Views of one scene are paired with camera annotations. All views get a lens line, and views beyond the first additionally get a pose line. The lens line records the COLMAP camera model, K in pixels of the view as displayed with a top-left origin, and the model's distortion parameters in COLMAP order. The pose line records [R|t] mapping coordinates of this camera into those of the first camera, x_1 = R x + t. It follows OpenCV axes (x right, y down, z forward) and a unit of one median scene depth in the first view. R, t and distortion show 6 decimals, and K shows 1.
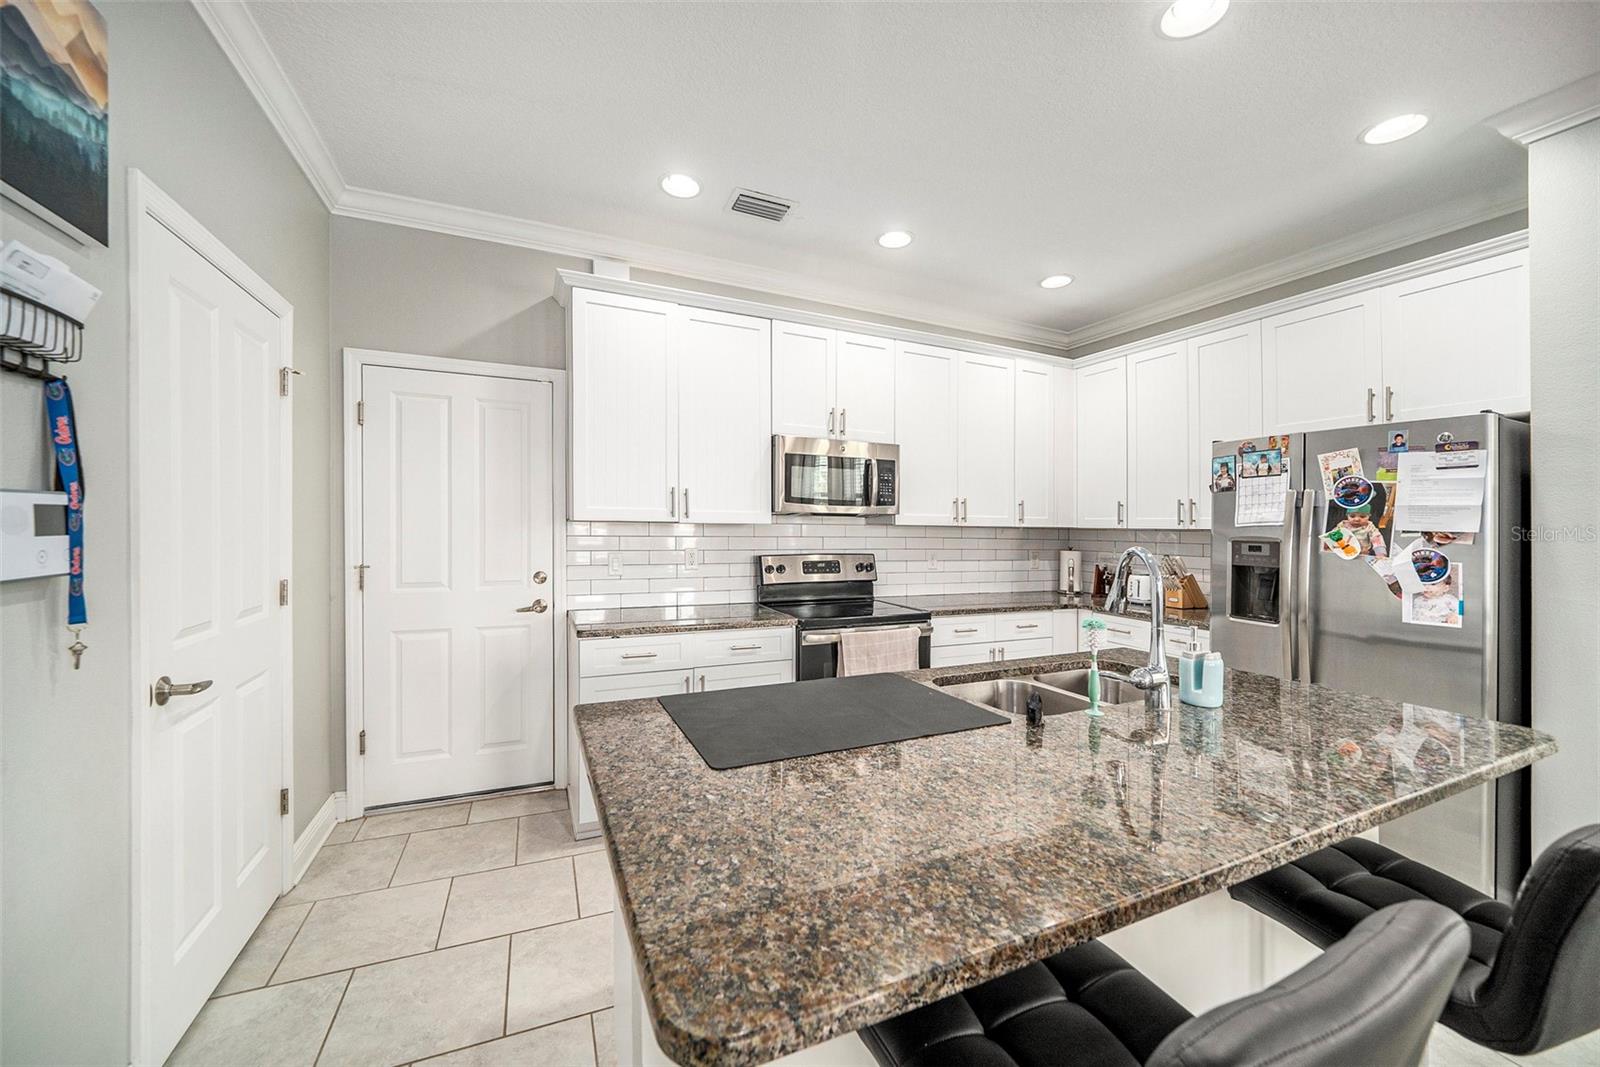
lens RADIAL K [[567.3, 0, 741.8], [0, 567.3, 533.9], [0, 0, 1]] dist [-0.004603, 0.000452]
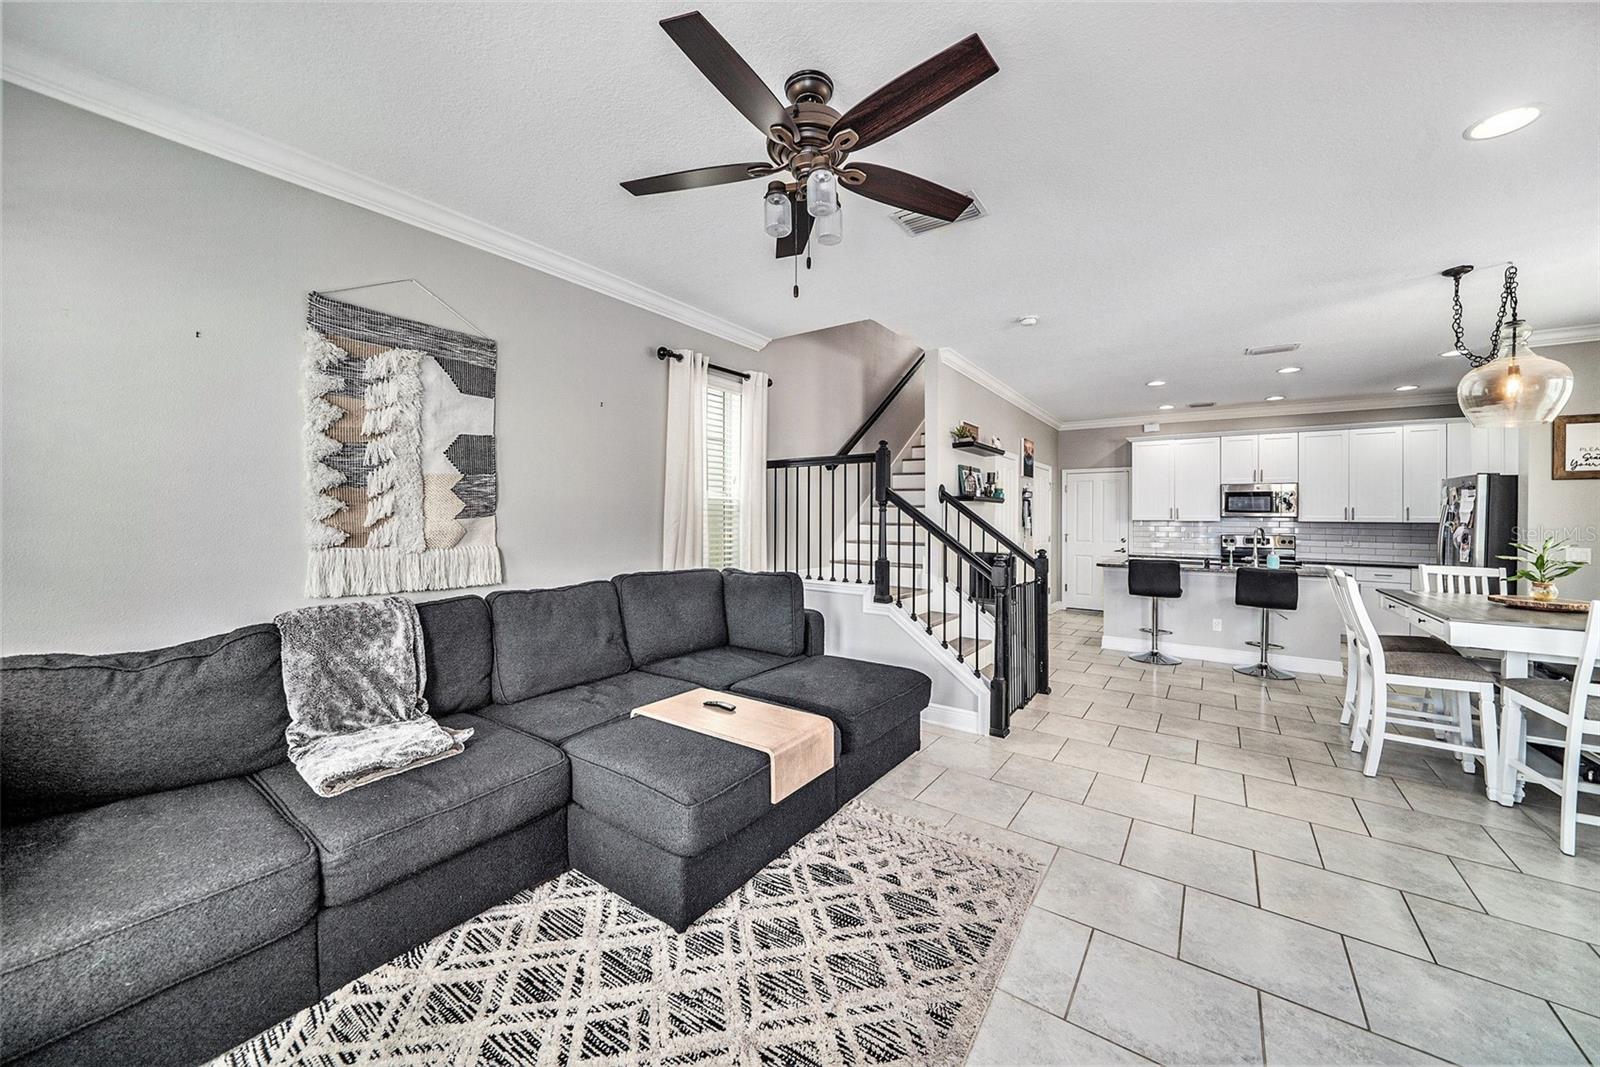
lens RADIAL K [[562.6, 0, 809.6], [0, 562.6, 516.7], [0, 0, 1]] dist [-0.015390, 0.000527]
pose [[0.518098, -0.010970, -0.855251, 1.395145], [-0.017308, 0.999579, -0.023306, 0.057724], [0.855146, 0.026878, 0.517689, -2.044823]]
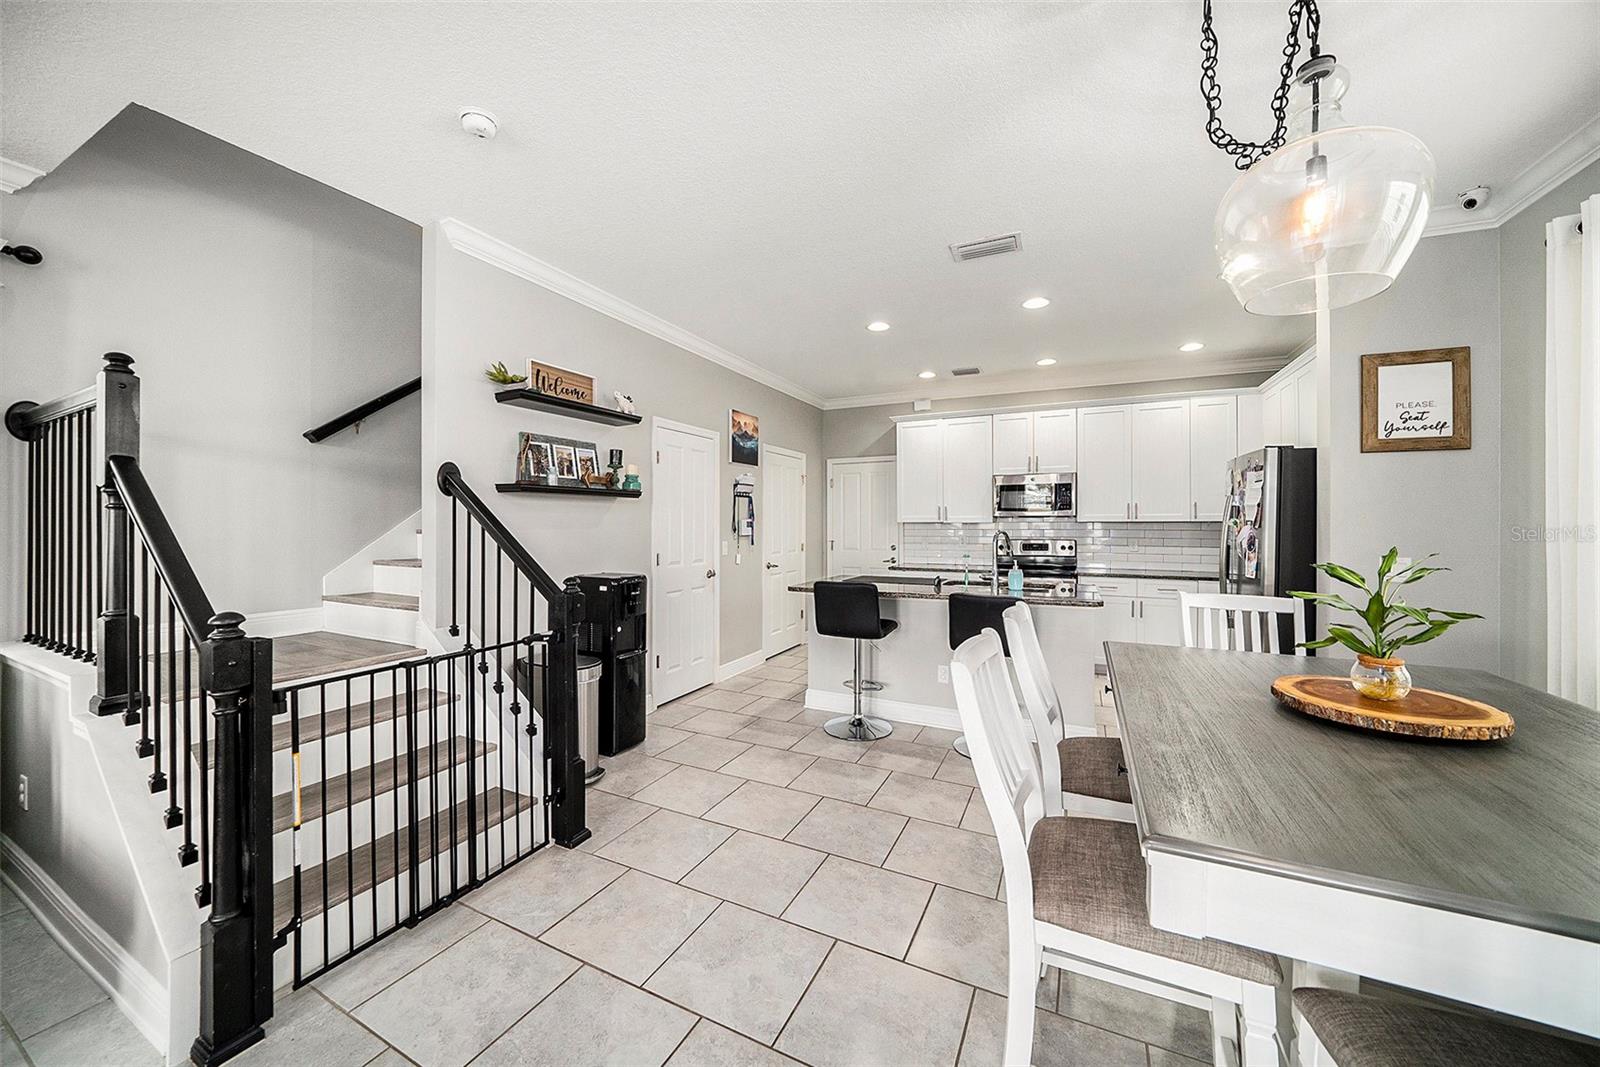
lens RADIAL K [[562.6, 0, 812.8], [0, 562.6, 524.1], [0, 0, 1]] dist [-0.015390, 0.000527]
pose [[0.666714, -0.015455, -0.745153, 1.238277], [-0.001197, 0.999761, -0.021807, 0.035011], [0.745312, 0.015431, 0.666537, -0.824706]]
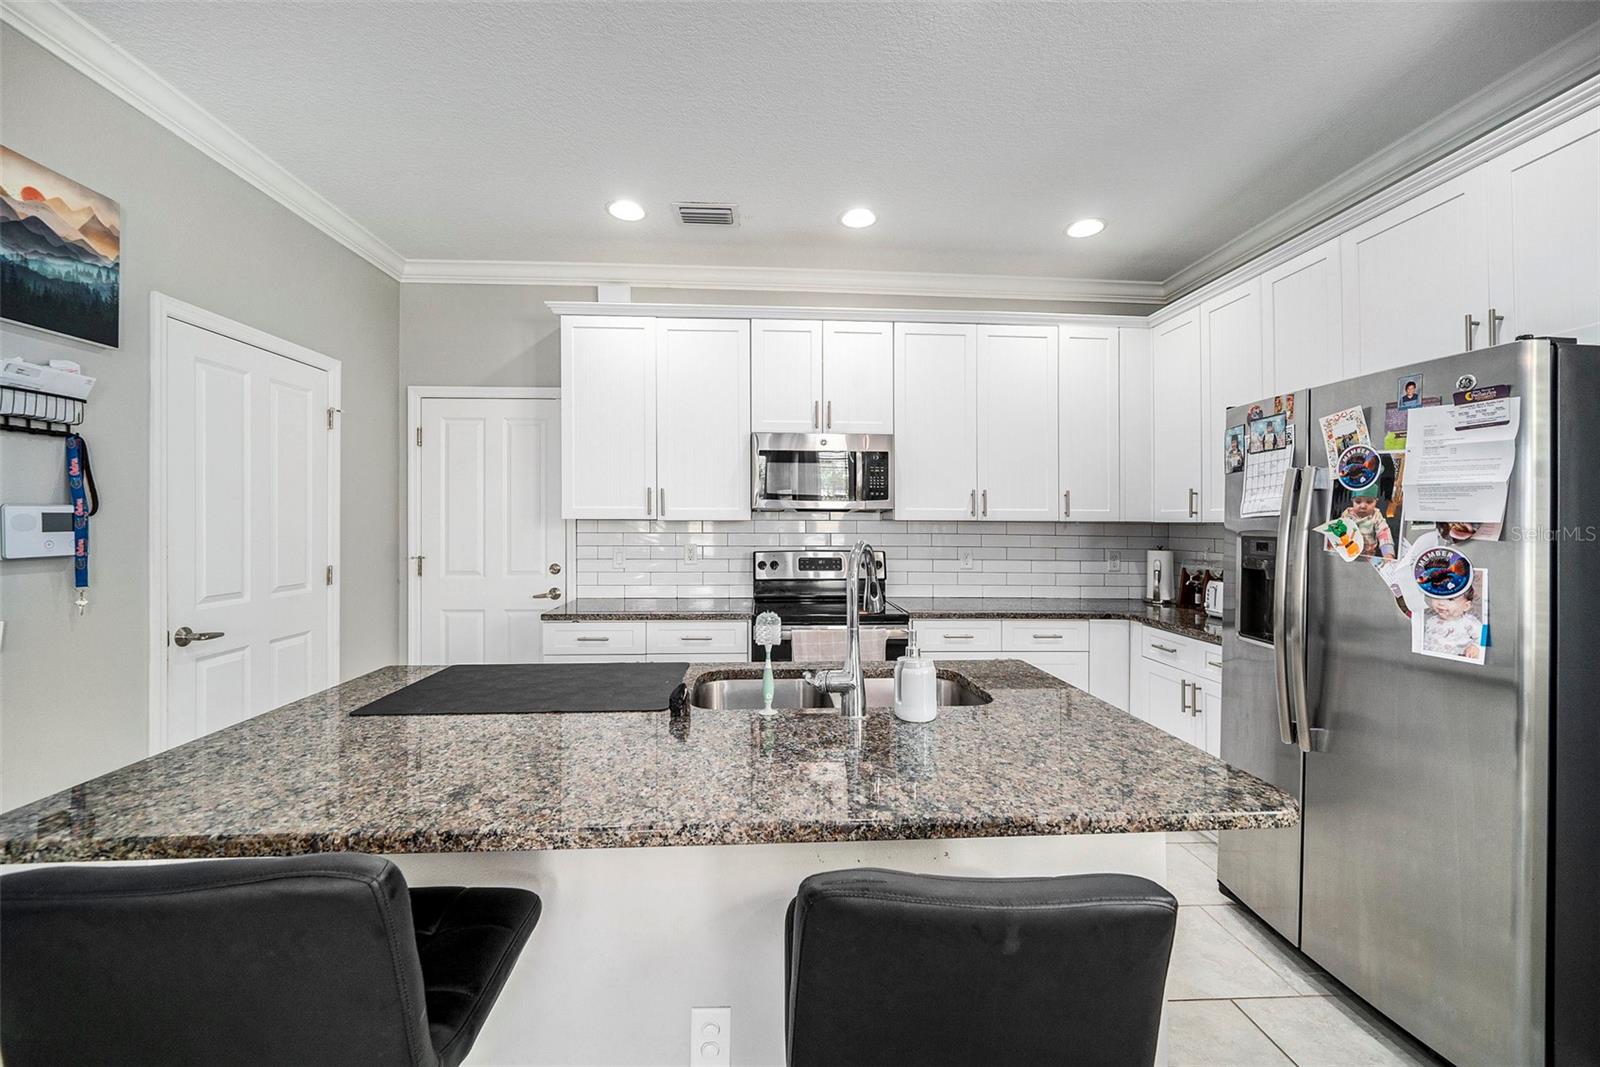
lens RADIAL K [[567.3, 0, 781.9], [0, 567.3, 533.4], [0, 0, 1]] dist [-0.004603, 0.000452]
pose [[0.943169, -0.002318, -0.332307, 0.524393], [0.002999, 0.999994, 0.001538, 0.004823], [0.332301, -0.002447, 0.943170, 0.069086]]
